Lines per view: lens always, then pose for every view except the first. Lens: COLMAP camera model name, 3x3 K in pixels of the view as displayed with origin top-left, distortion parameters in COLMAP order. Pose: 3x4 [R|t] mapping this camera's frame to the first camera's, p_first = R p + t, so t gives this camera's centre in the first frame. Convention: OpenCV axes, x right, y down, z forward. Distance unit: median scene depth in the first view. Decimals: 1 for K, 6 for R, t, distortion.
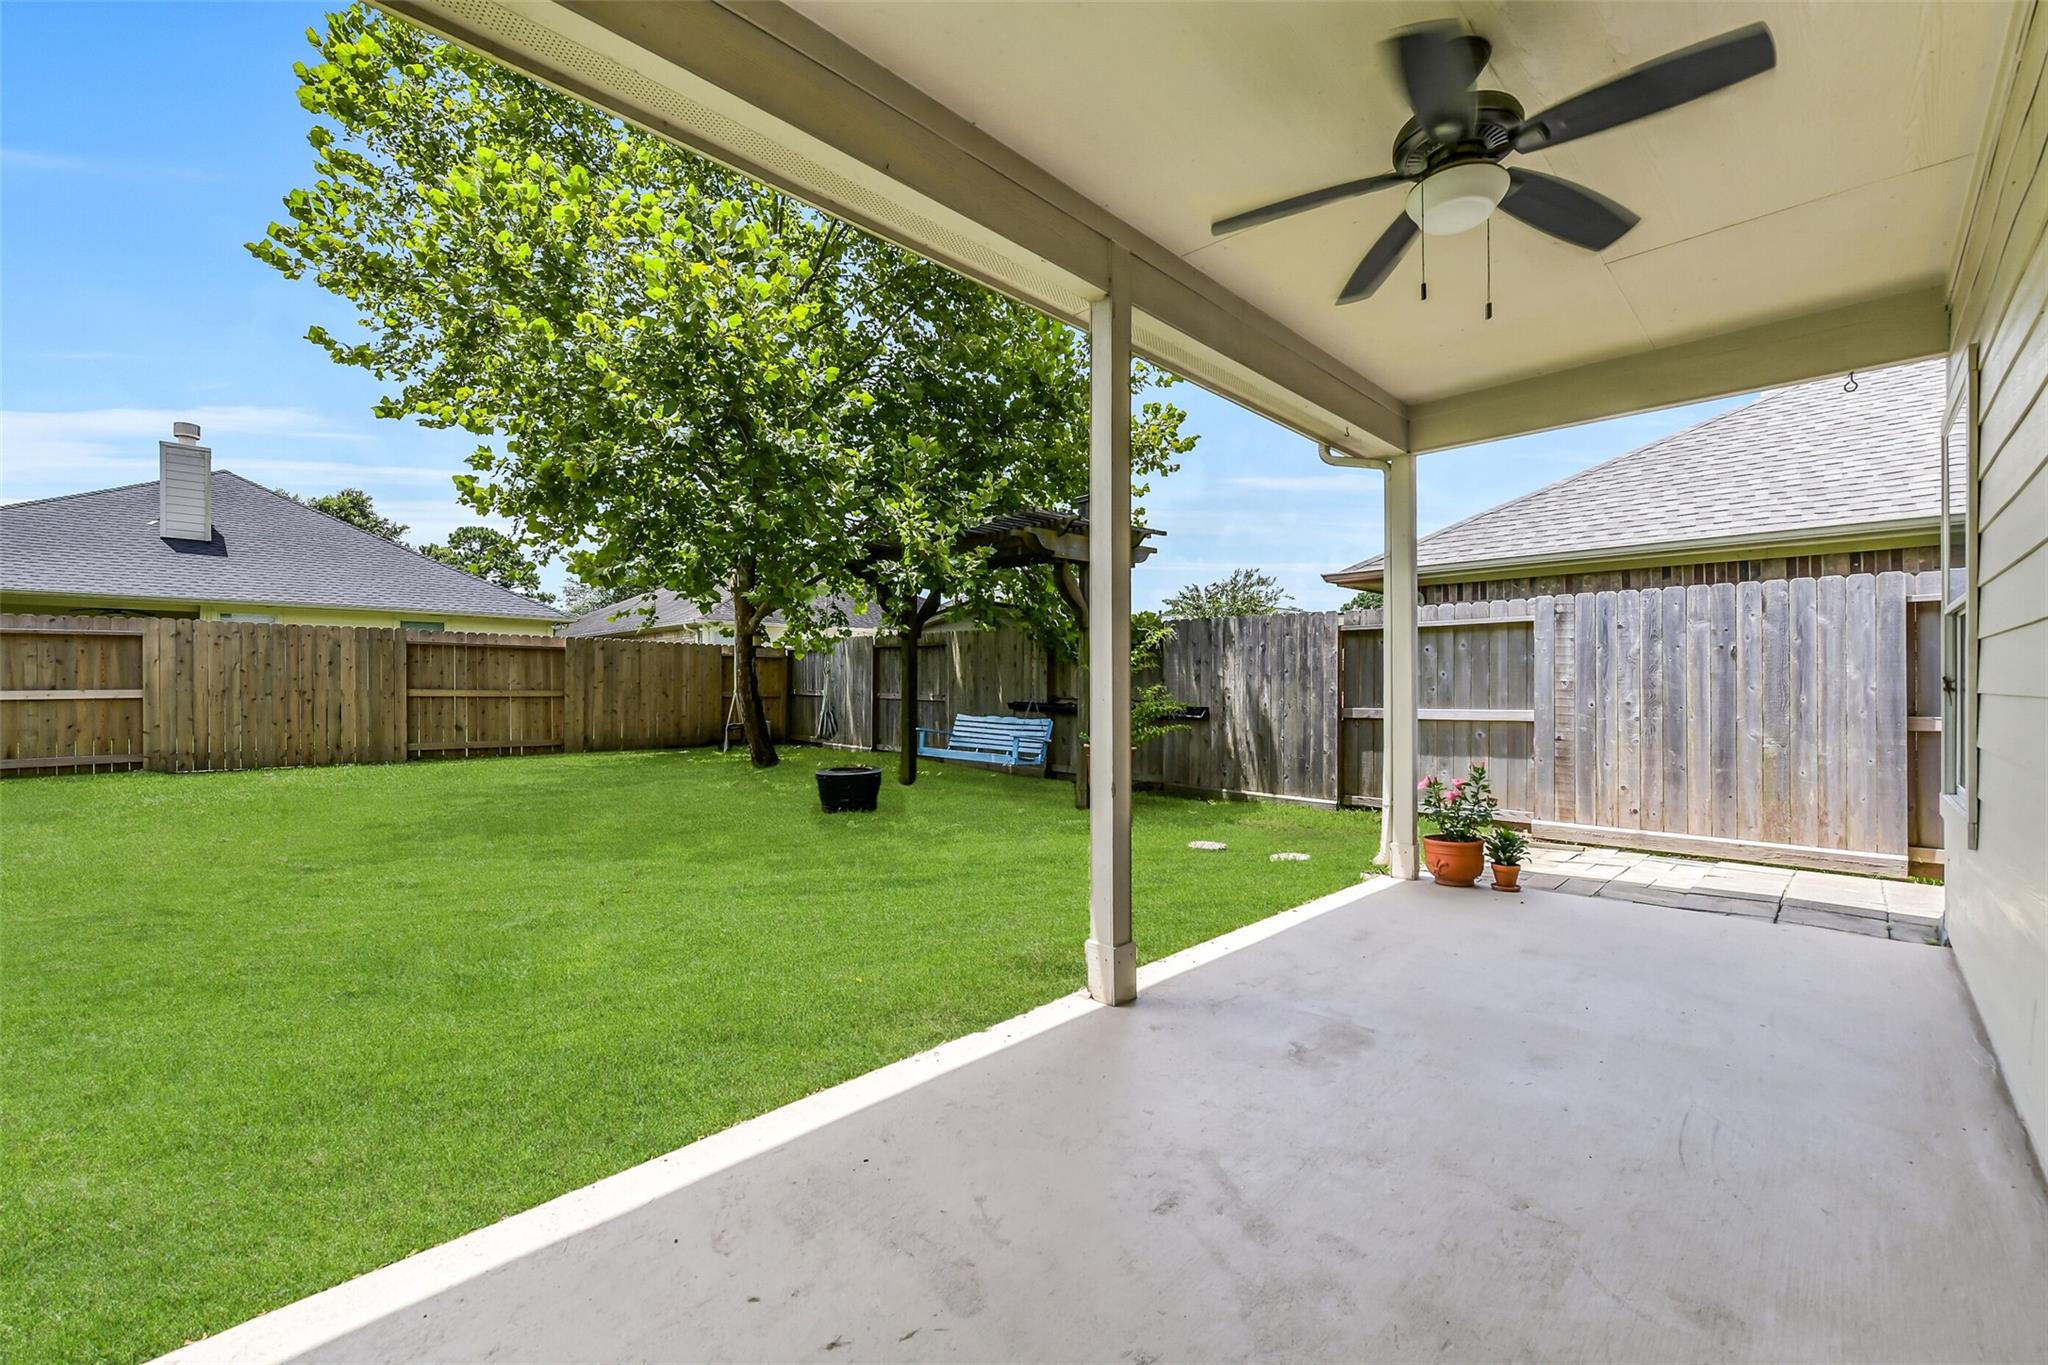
lens RADIAL K [[839.8, 0, 1024.0], [0, 839.8, 682.5], [0, 0, 1]] dist [-0.000082, -0.000012]
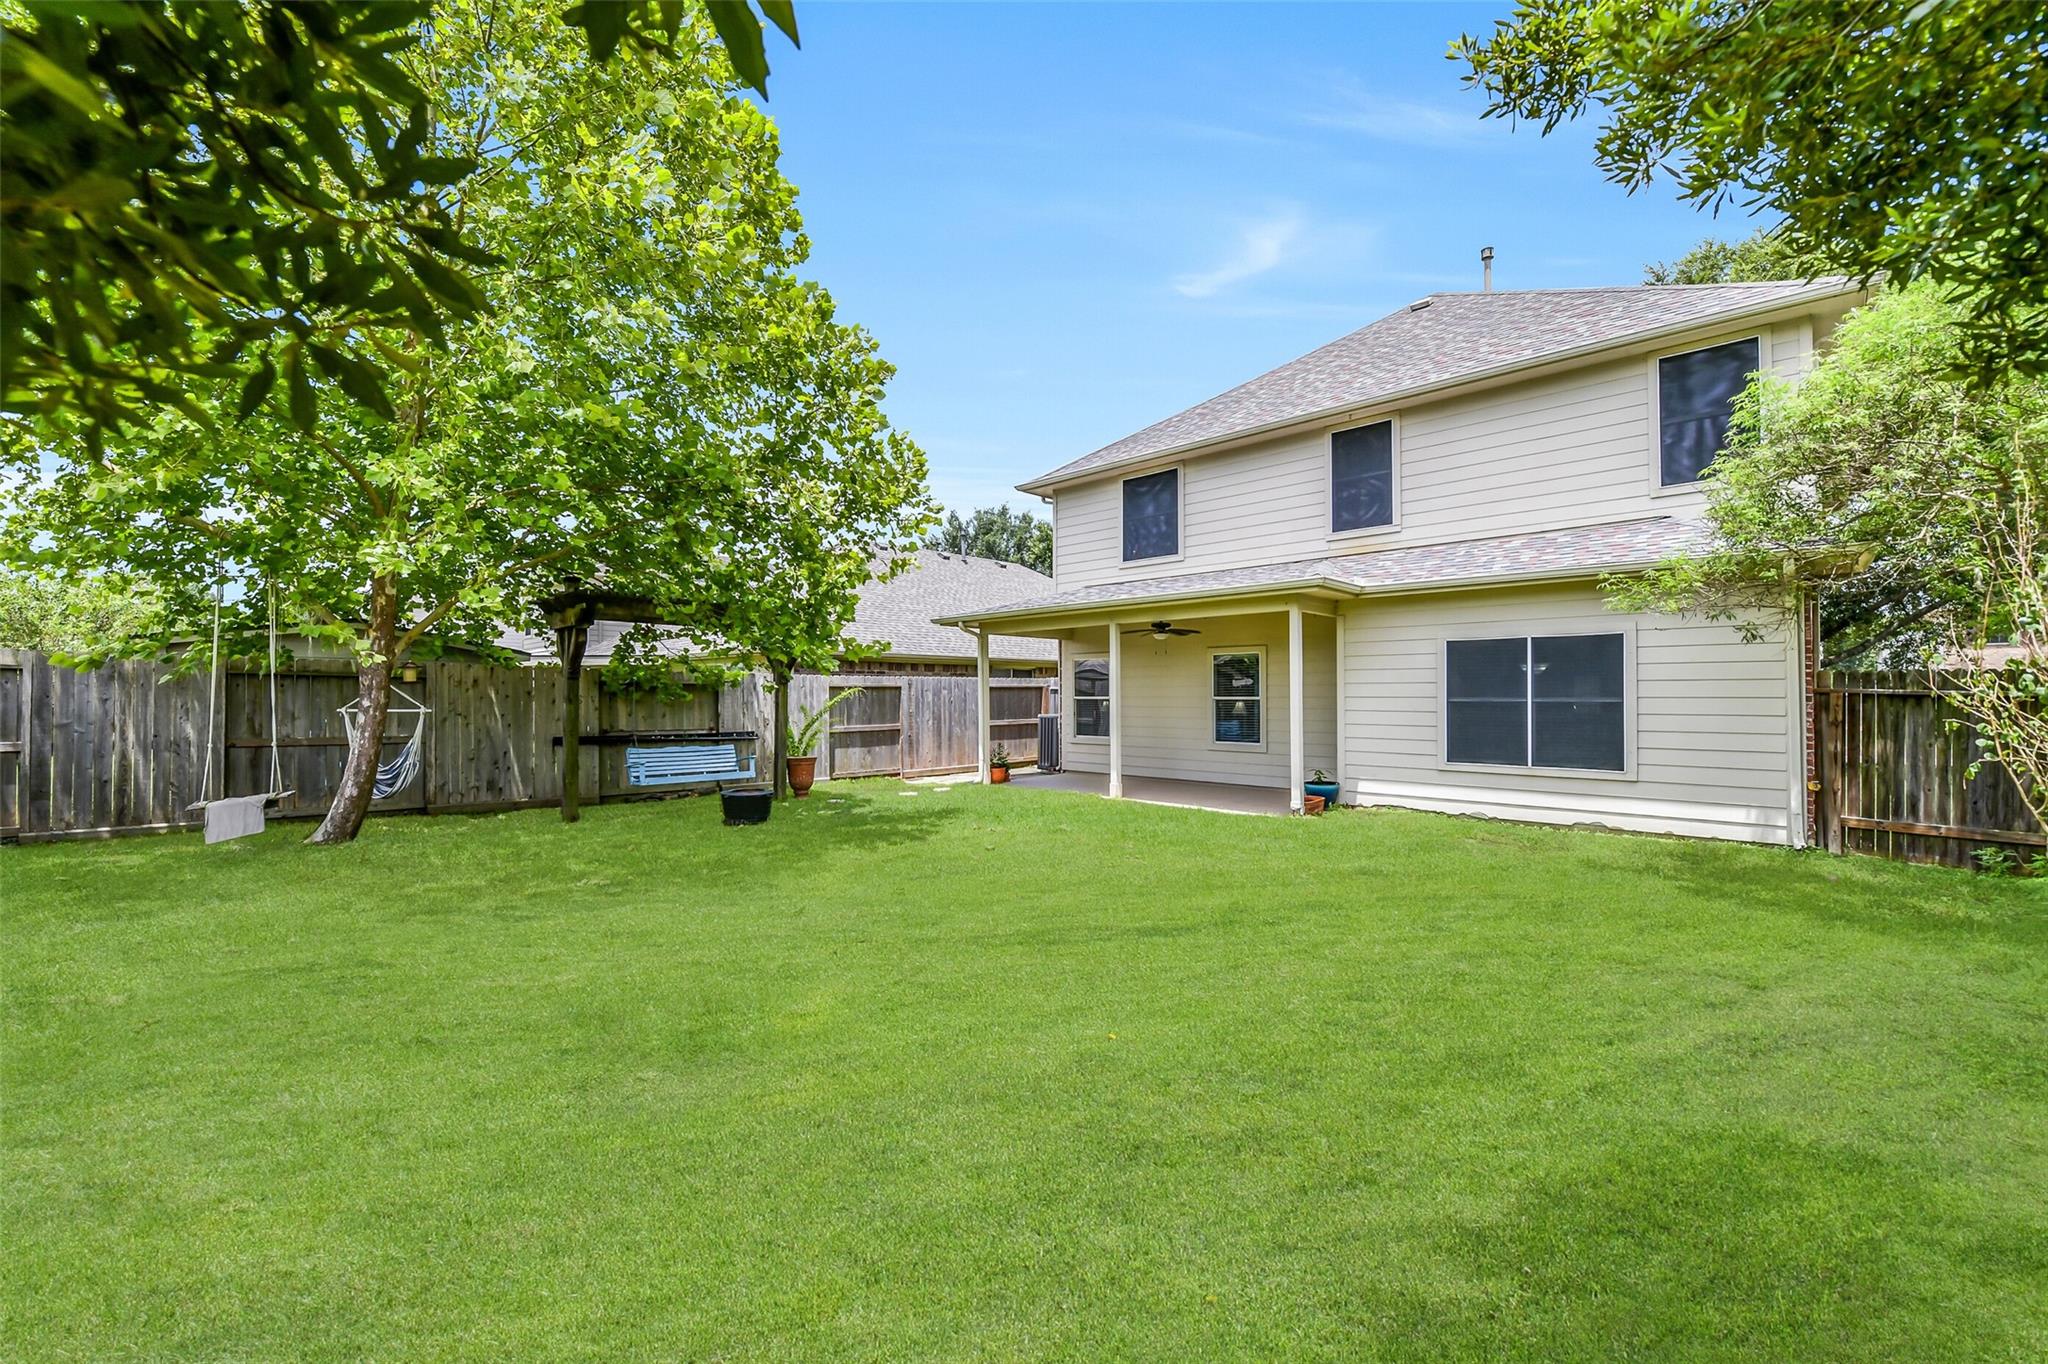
lens RADIAL K [[839.8, 0, 1024.0], [0, 839.8, 682.0], [0, 0, 1]] dist [-0.000082, -0.000012]
pose [[-0.005908, 0.022418, 0.999731, -1.747136], [0.006372, 0.999729, -0.022380, -0.029808], [-0.999962, 0.006238, -0.006049, 0.666714]]
